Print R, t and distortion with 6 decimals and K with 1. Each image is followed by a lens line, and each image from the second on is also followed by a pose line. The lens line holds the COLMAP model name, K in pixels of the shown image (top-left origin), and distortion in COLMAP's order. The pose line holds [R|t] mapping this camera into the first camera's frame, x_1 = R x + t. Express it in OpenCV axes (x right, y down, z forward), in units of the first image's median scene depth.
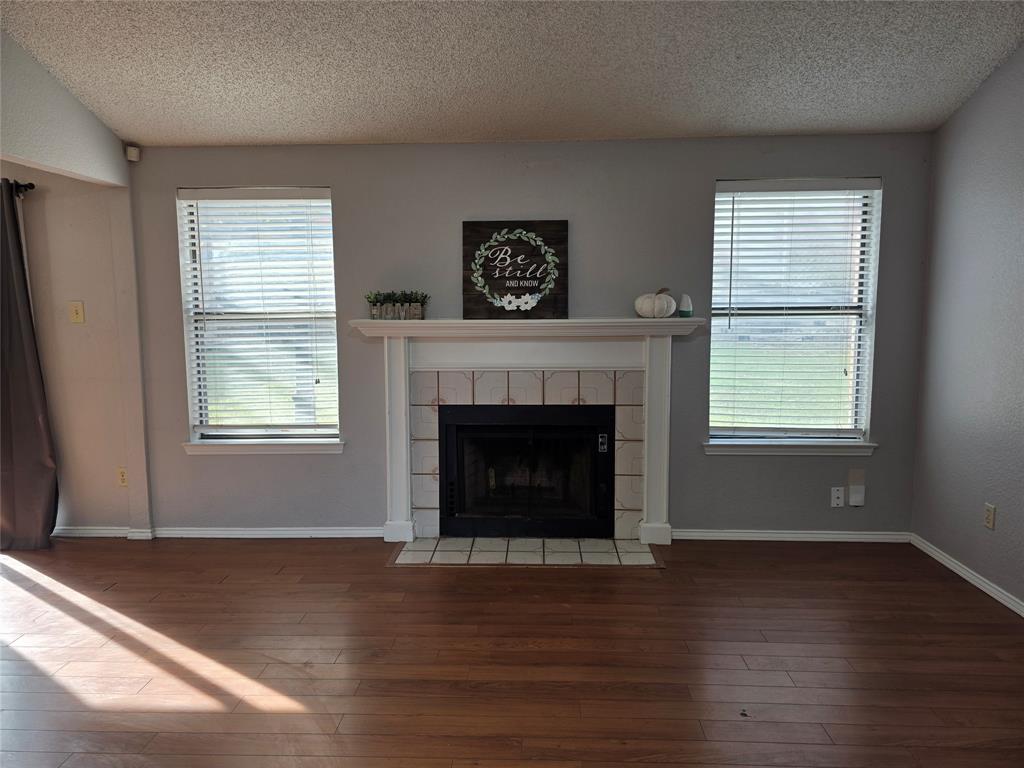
lens RADIAL K [[675.7, 0, 508.4], [0, 675.7, 378.8], [0, 0, 1]] dist [0.047568, -0.007926]
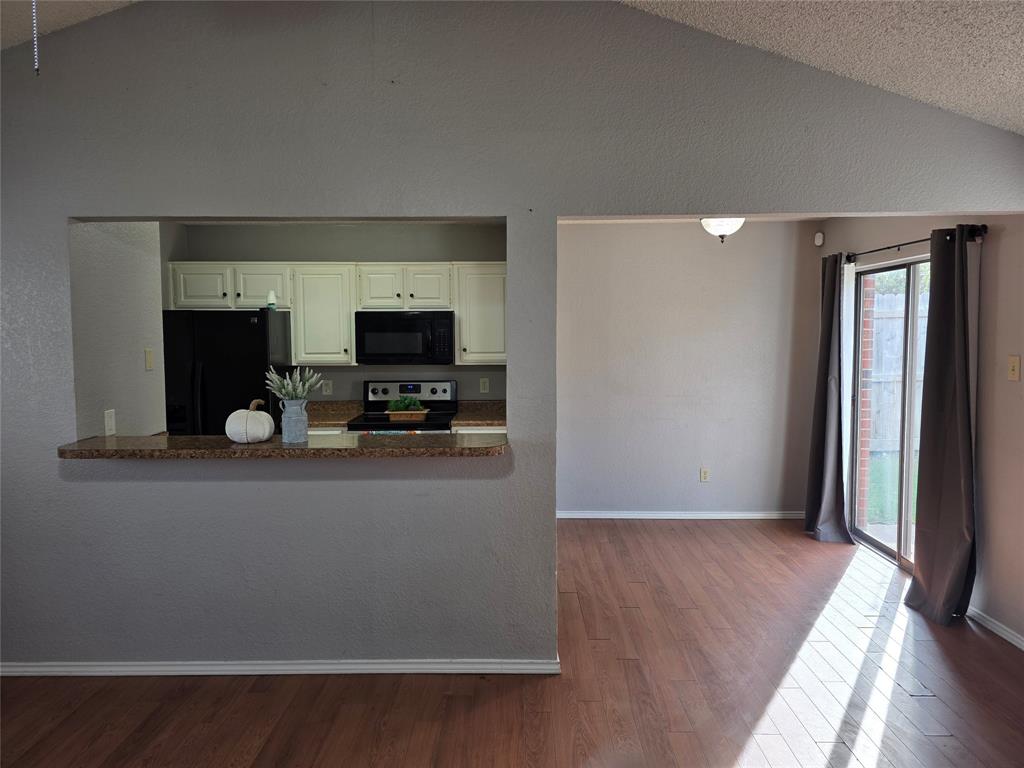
lens RADIAL K [[675.7, 0, 511.5], [0, 675.7, 378.9], [0, 0, 1]] dist [0.047568, -0.007926]
pose [[0.036416, 0.070668, -0.996835, 0.193980], [-0.111929, 0.991509, 0.066202, -0.071950], [0.993049, 0.109164, 0.044016, 0.357202]]
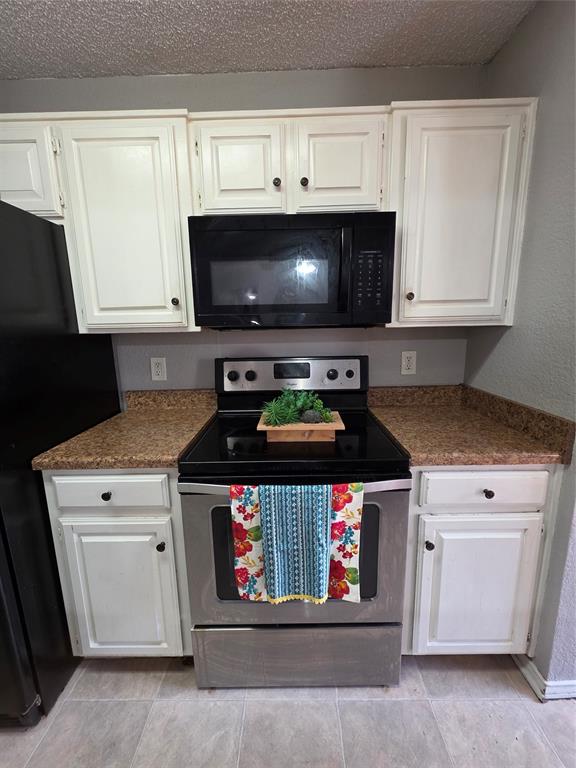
lens RADIAL K [[305.6, 0, 284.7], [0, 305.6, 381.6], [0, 0, 1]] dist [-0.000437, -0.000024]
pose [[0.017304, 0.186668, -0.982271, -0.817943], [-0.096672, 0.978127, 0.184178, 0.007419], [0.995166, 0.091771, 0.034972, 0.194024]]
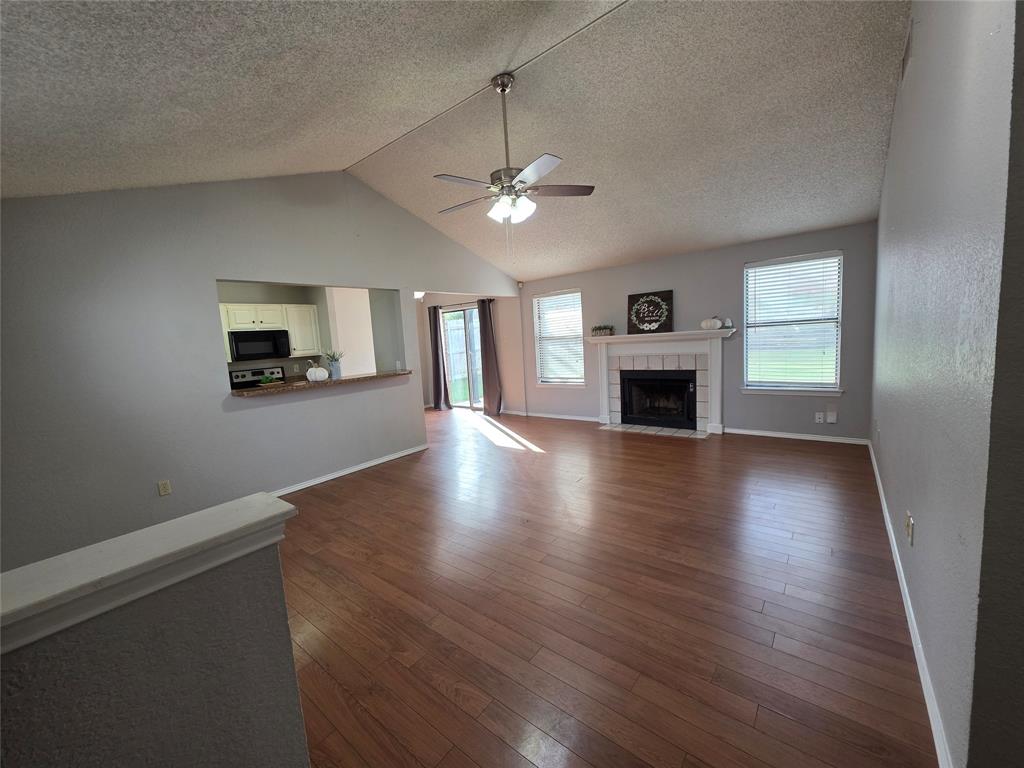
lens RADIAL K [[407.5, 0, 508.5], [0, 407.5, 383.0], [0, 0, 1]] dist [-0.000437, -0.000024]
pose [[0.803283, 0.019594, -0.595276, 0.463733], [-0.007544, 0.999713, 0.022727, 0.055972], [0.595550, -0.013765, 0.803200, -0.447554]]
